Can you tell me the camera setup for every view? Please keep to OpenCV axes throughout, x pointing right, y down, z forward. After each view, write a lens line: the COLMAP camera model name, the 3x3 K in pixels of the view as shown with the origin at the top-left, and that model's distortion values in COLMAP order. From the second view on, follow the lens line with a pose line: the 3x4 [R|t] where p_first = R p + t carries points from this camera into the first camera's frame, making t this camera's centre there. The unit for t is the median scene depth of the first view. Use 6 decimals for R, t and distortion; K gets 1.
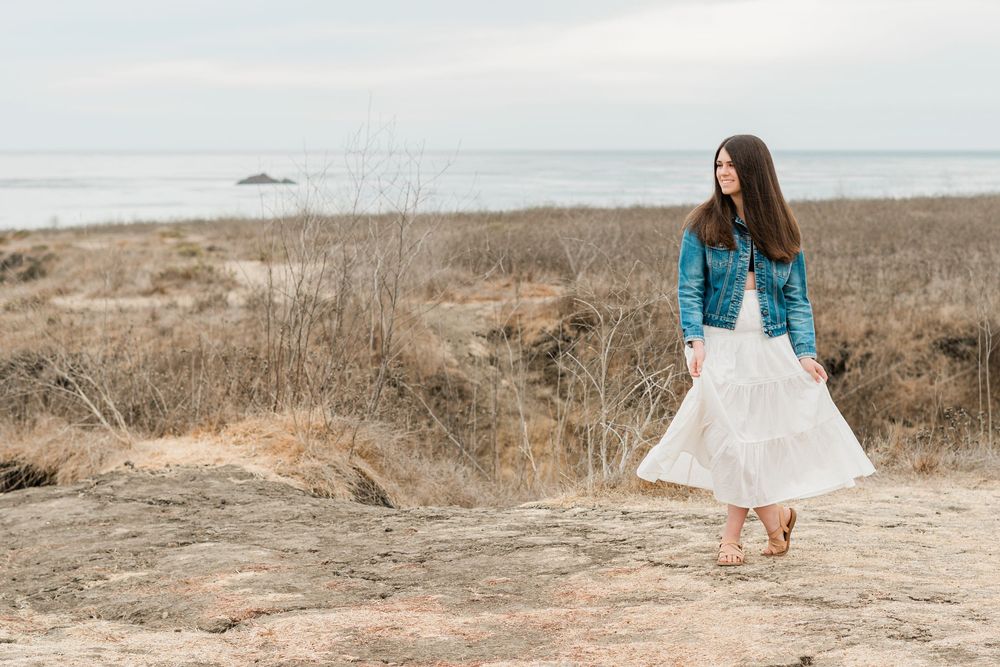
lens RADIAL K [[2166.0, 0, 500.0], [0, 2166.0, 333.5], [0, 0, 1]] dist [-0.018211, -0.069383]
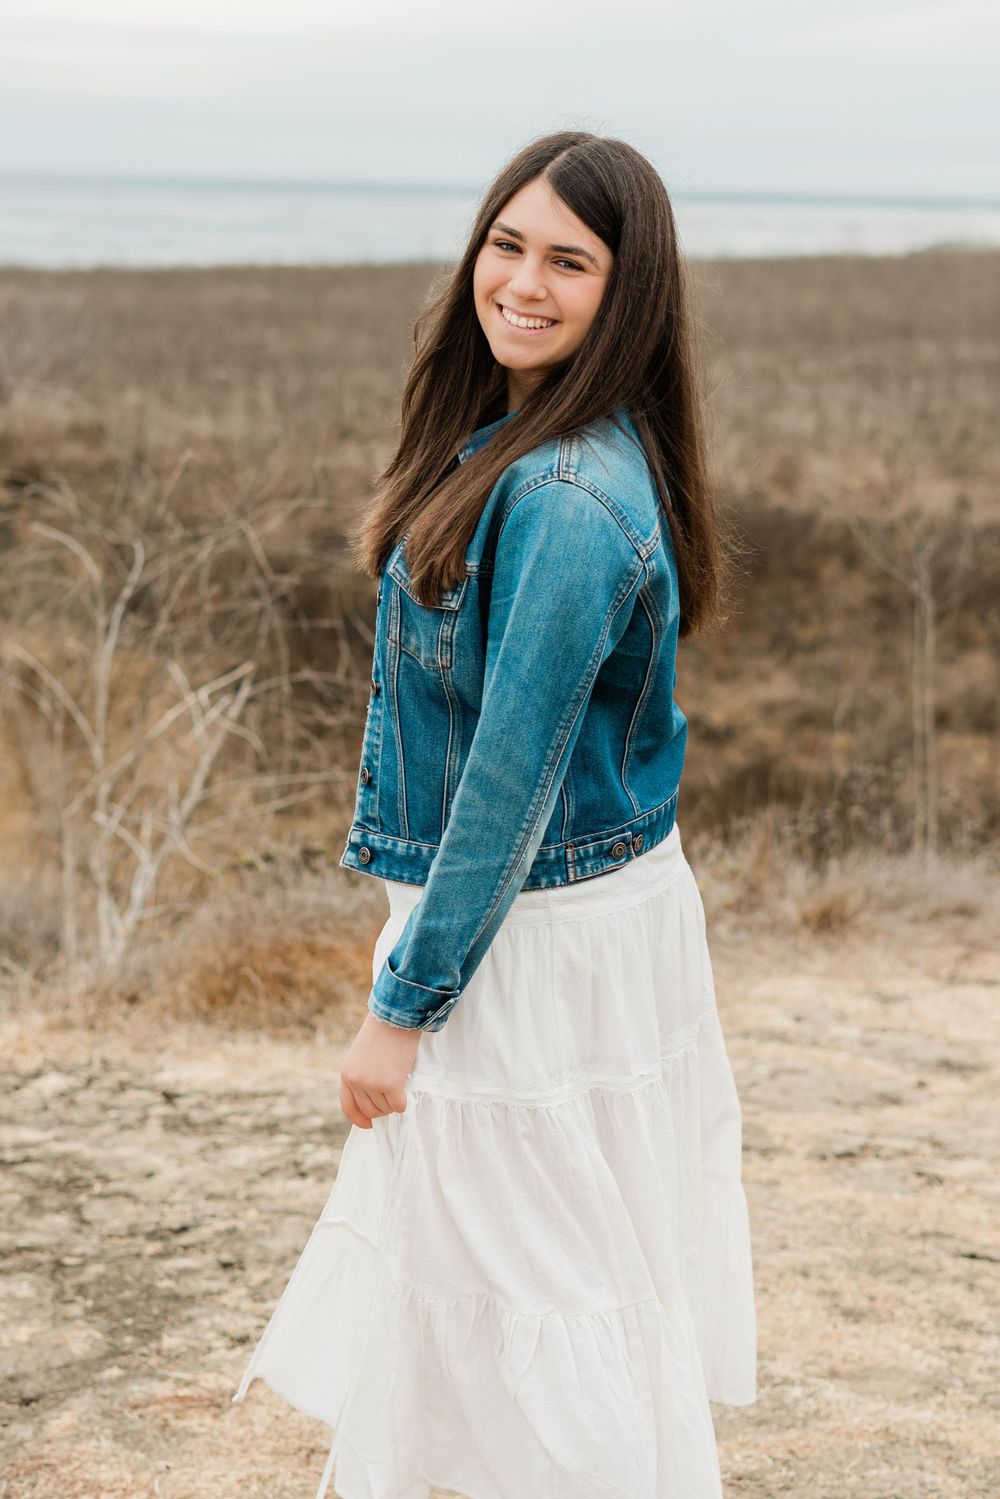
lens RADIAL K [[3246.9, 0, 500.0], [0, 3246.9, 749.5], [0, 0, 1]] dist [-0.018211, -0.069383]
pose [[0.982746, -0.005451, 0.184878, 0.006371], [-0.011022, 0.996064, 0.087953, -0.034076], [-0.184629, -0.088473, 0.978818, 0.387758]]
